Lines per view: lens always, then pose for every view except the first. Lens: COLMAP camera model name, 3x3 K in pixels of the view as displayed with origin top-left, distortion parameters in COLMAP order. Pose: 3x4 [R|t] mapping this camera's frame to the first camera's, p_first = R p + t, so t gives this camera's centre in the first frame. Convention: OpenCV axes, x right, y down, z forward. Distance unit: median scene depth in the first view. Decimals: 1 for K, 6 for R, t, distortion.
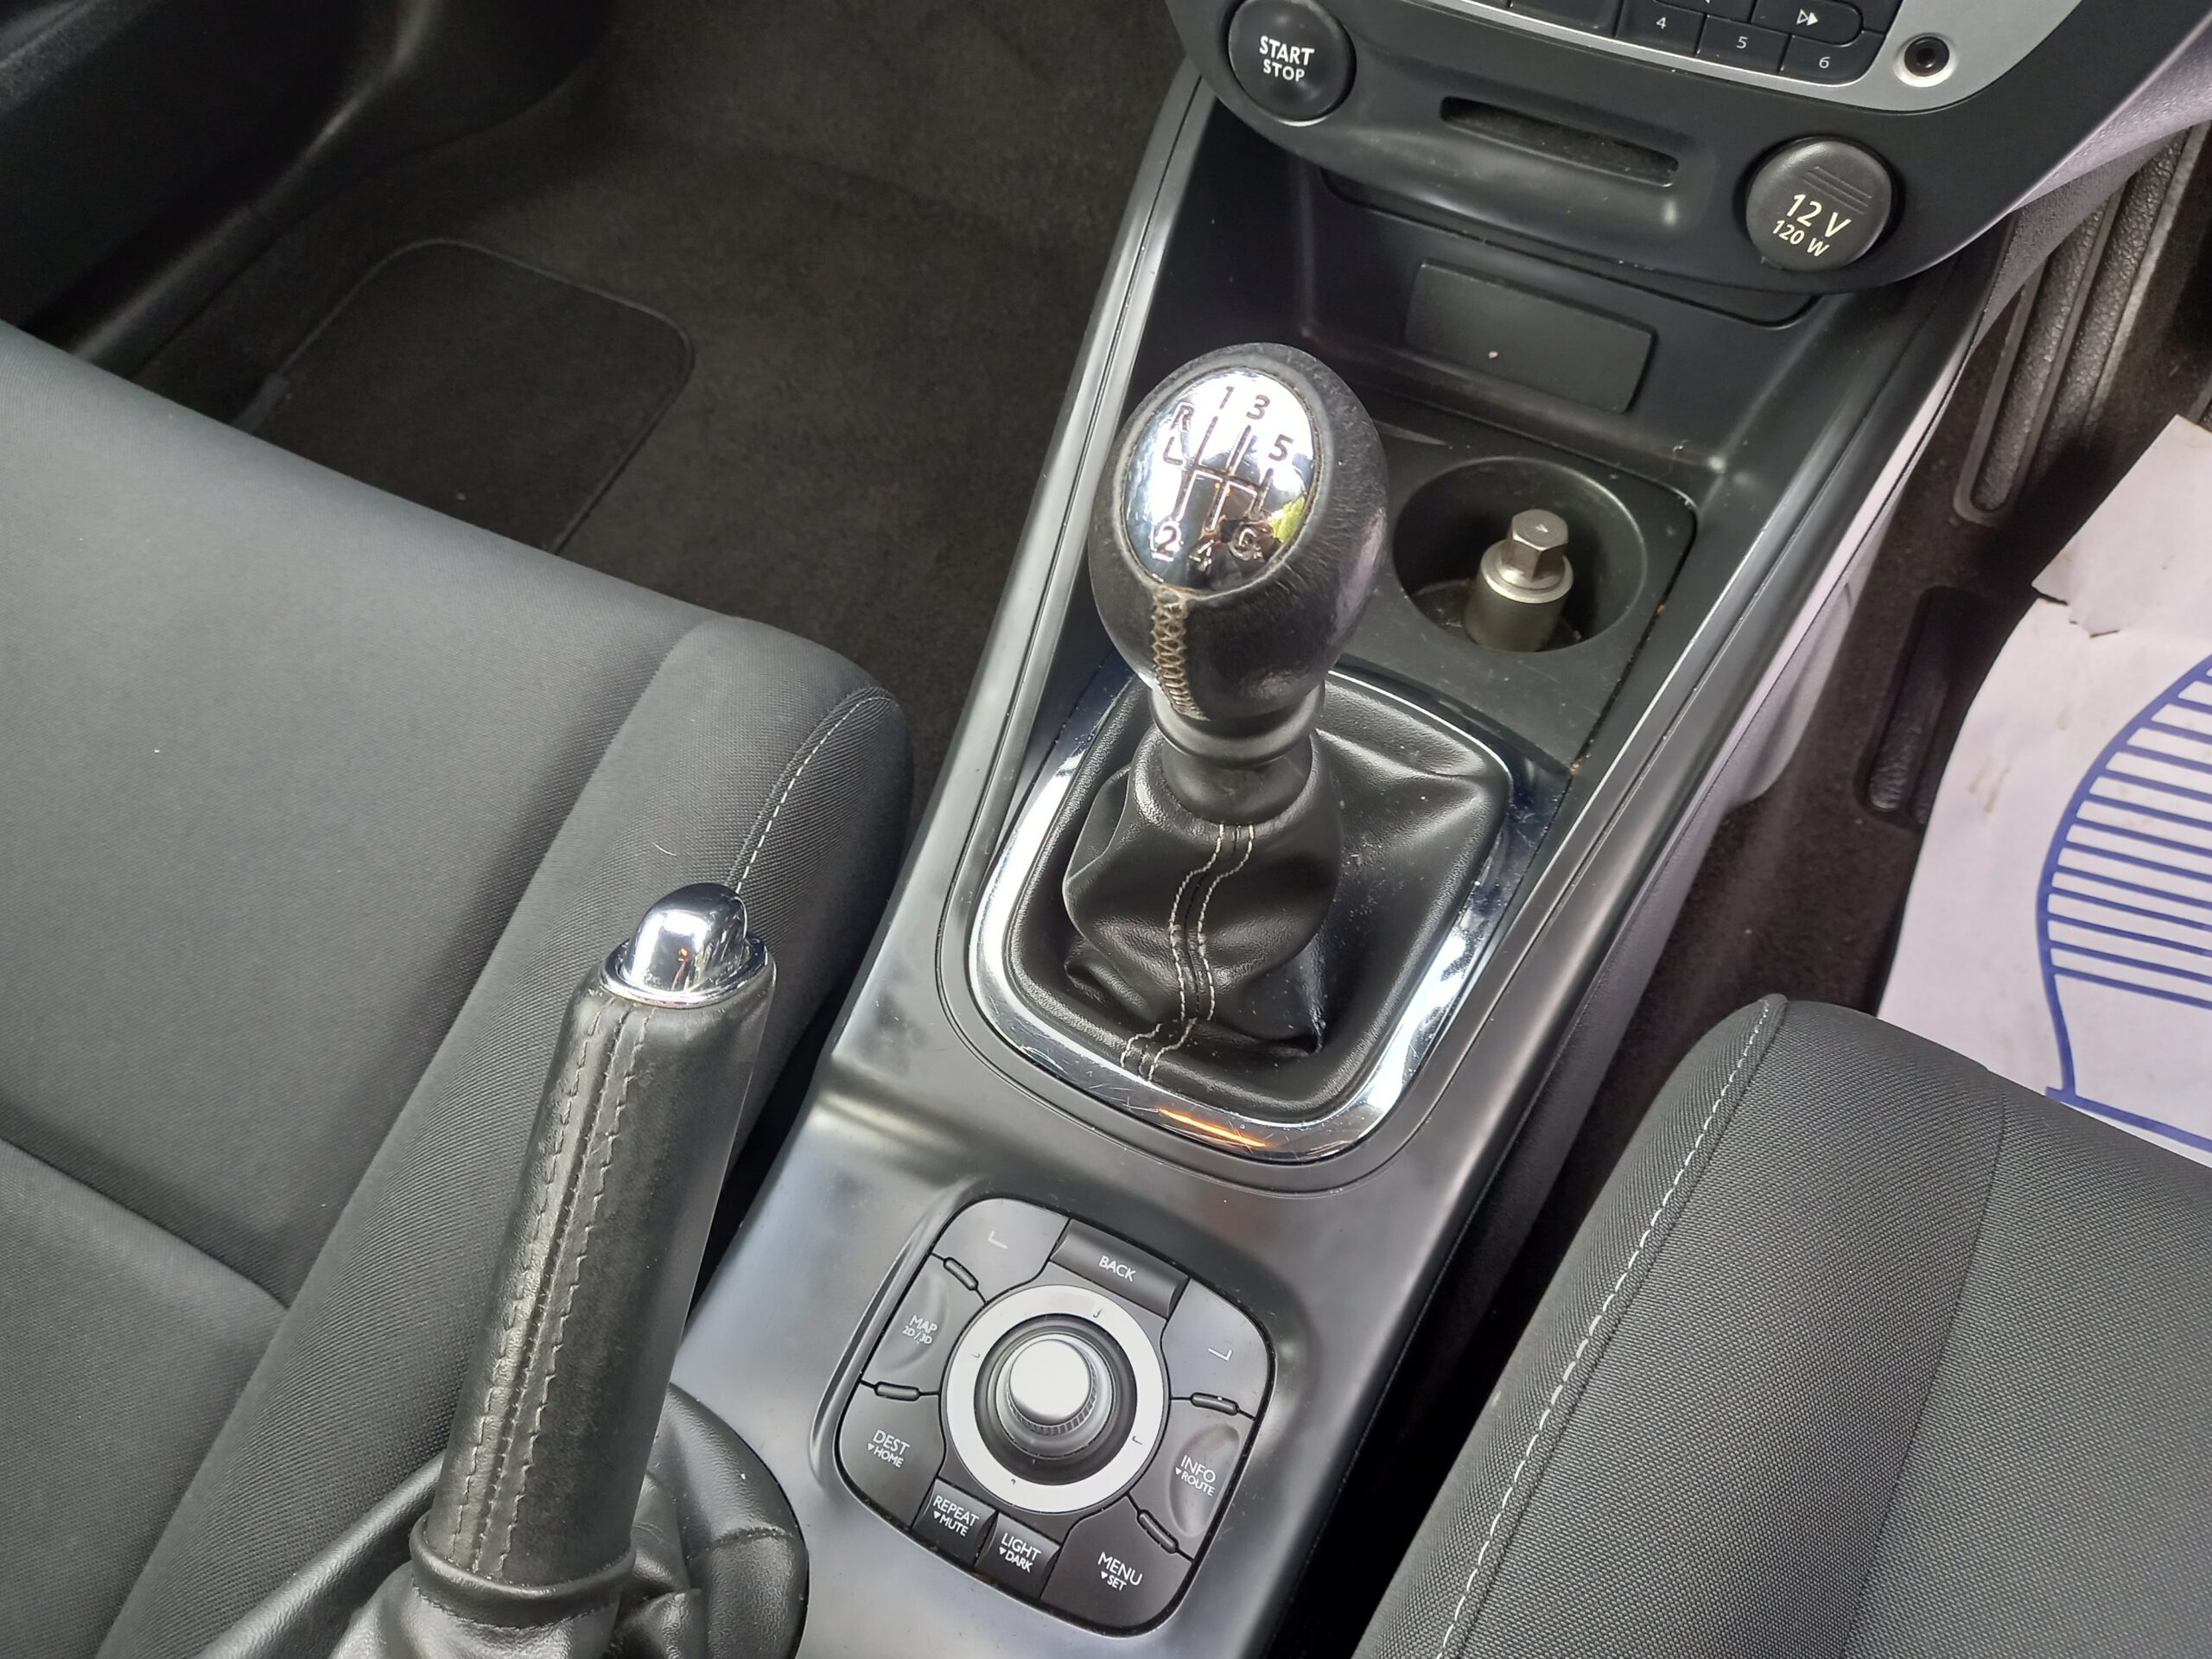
lens RADIAL K [[1634.6, 0, 1103.0], [0, 1634.6, 832.7], [0, 0, 1]] dist [0.068924, -0.094324]
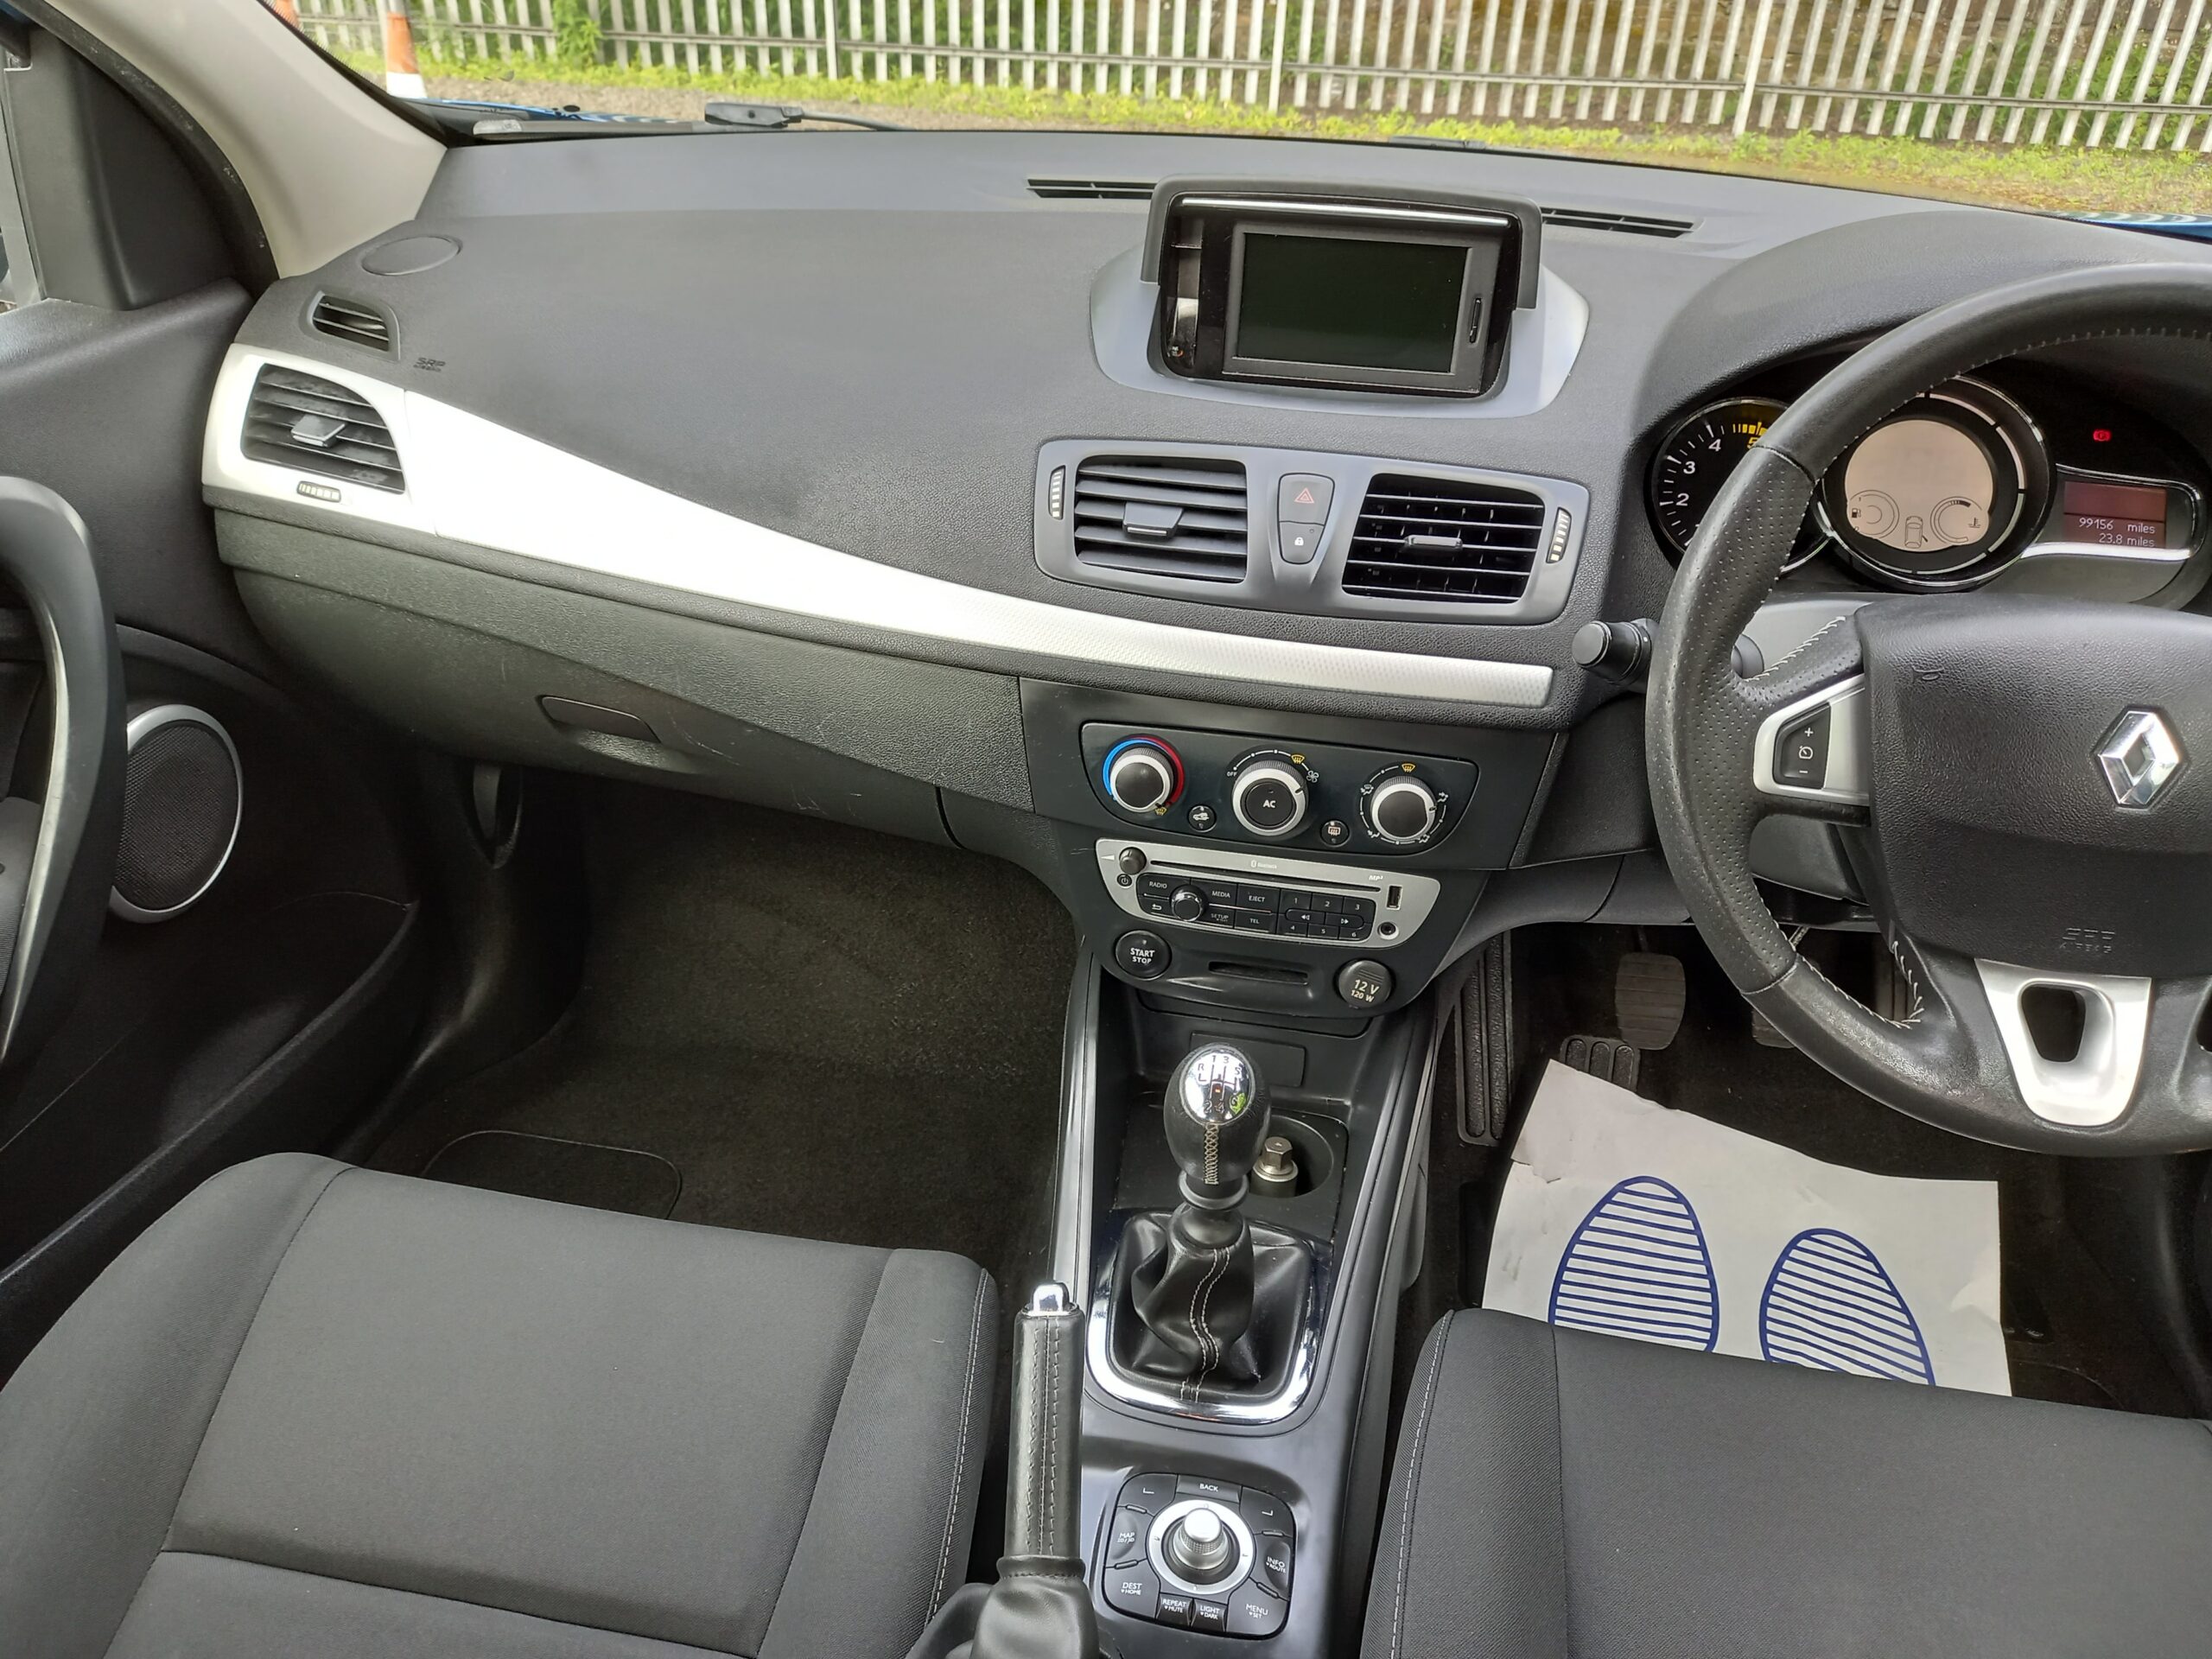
lens RADIAL K [[1620.6, 0, 1107.0], [0, 1620.6, 834.3], [0, 0, 1]] dist [0.071050, -0.074375]
pose [[0.954997, -0.094924, 0.281017, -0.566477], [0.218732, 0.865280, -0.451051, 0.418553], [-0.200343, 0.492220, 0.847103, -1.042049]]
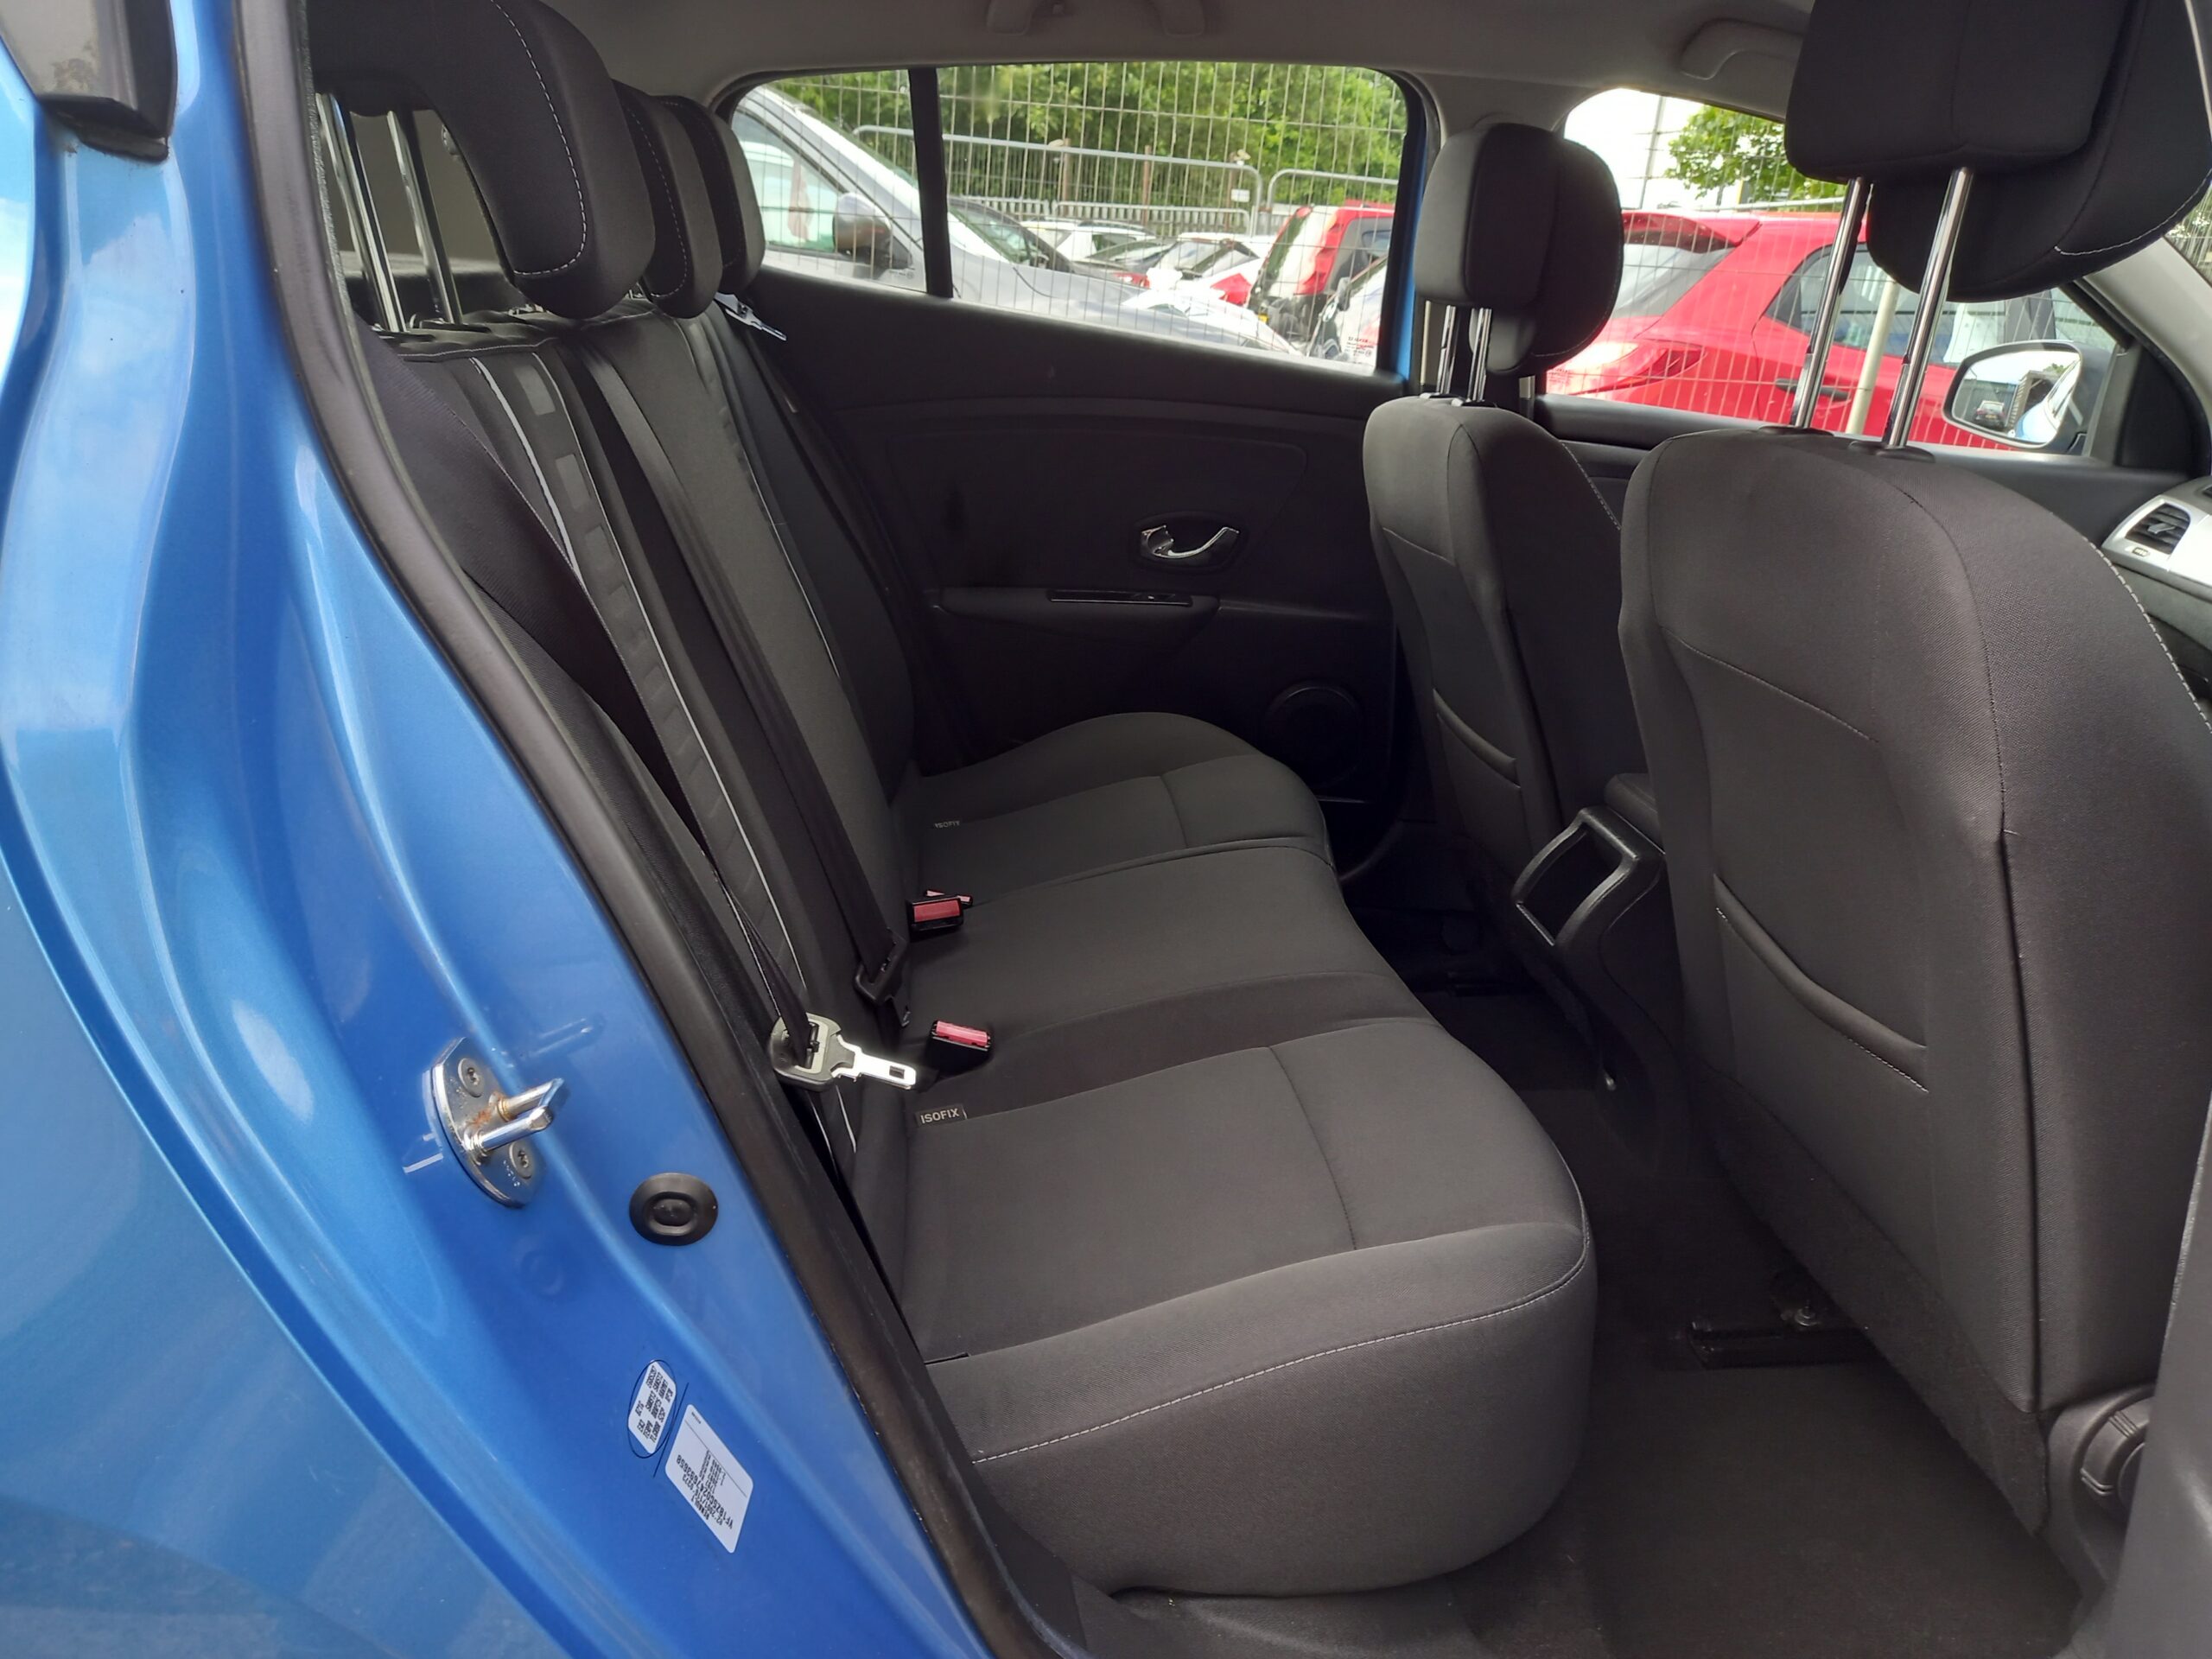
lens RADIAL K [[1620.6, 0, 1107.0], [0, 1620.6, 834.3], [0, 0, 1]] dist [0.071050, -0.074375]
pose [[0.521305, 0.345653, -0.780234, 1.563613], [-0.782476, 0.558471, -0.275394, 2.884471], [0.340547, 0.754079, 0.561598, -2.204382]]
